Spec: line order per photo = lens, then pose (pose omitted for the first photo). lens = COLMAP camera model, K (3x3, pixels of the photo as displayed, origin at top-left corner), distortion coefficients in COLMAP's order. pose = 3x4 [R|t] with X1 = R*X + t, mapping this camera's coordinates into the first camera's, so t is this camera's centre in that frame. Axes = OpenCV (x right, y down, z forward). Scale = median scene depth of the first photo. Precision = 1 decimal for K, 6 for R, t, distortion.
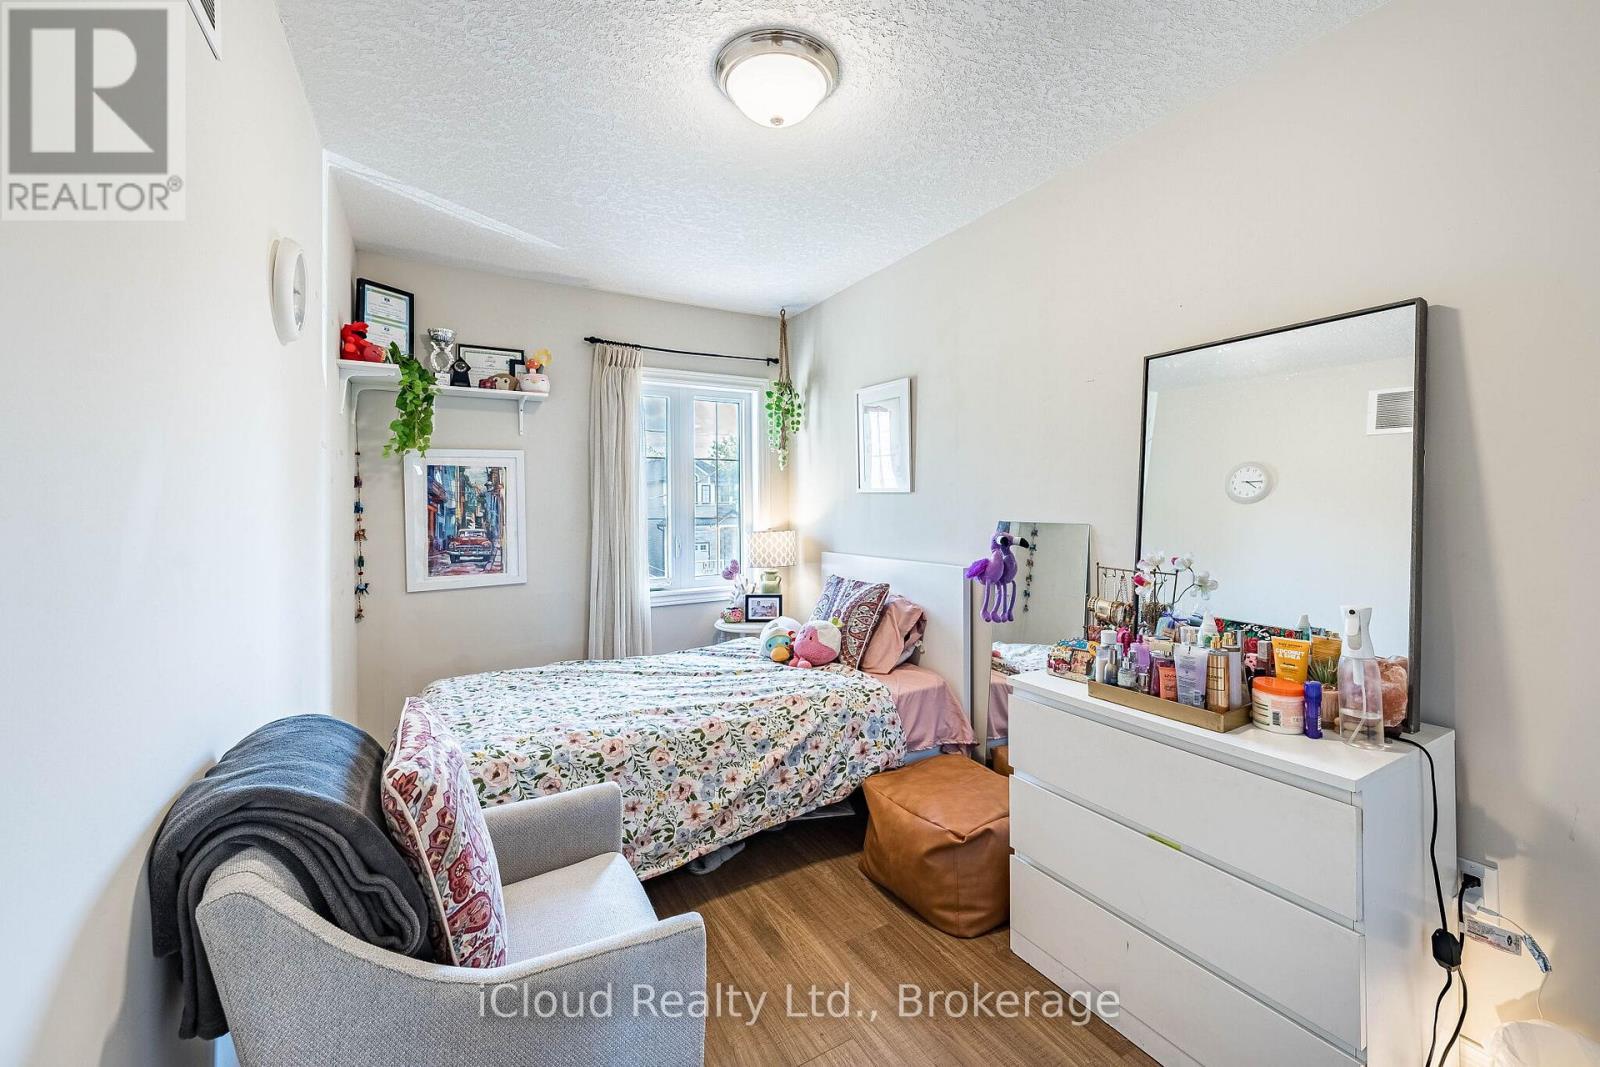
lens RADIAL K [[656.8, 0, 786.2], [0, 656.8, 499.7], [0, 0, 1]] dist [0.009674, -0.000059]
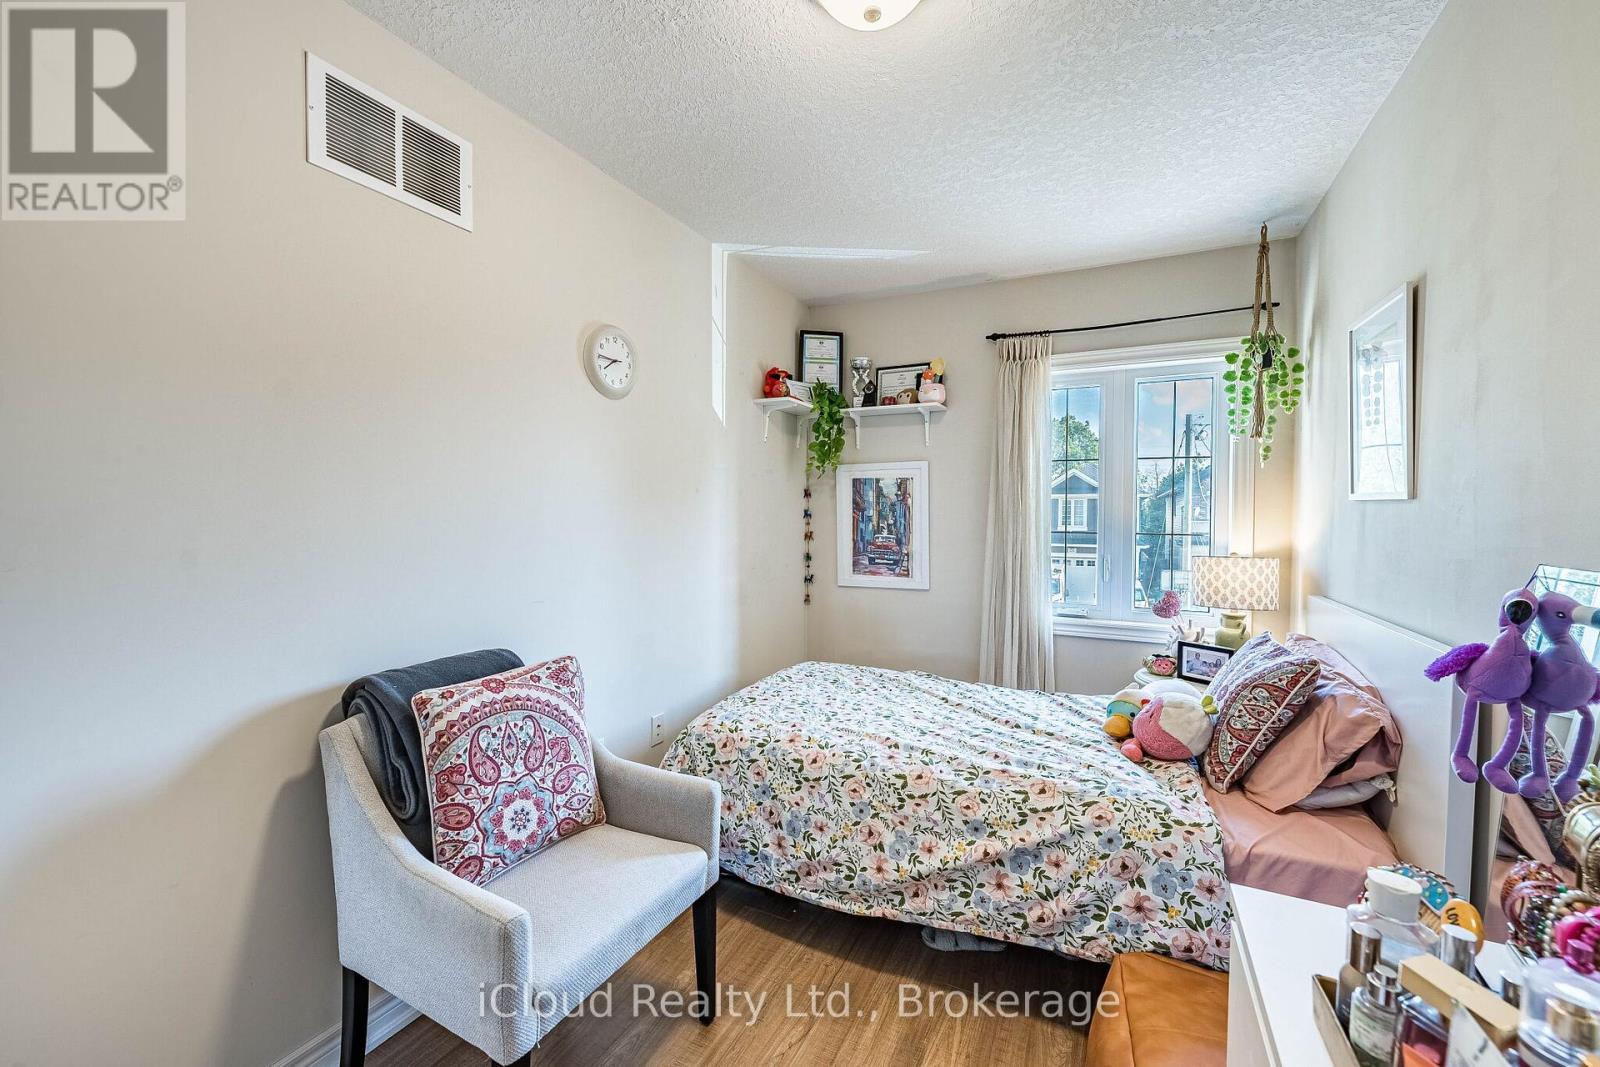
lens RADIAL K [[633.3, 0, 797.5], [0, 633.3, 524.9], [0, 0, 1]] dist [0.002377, -0.000069]
pose [[0.558402, 0.028060, -0.829096, 0.380762], [-0.008317, 0.999567, 0.028228, -0.001276], [0.829529, -0.008867, 0.558393, 0.344483]]
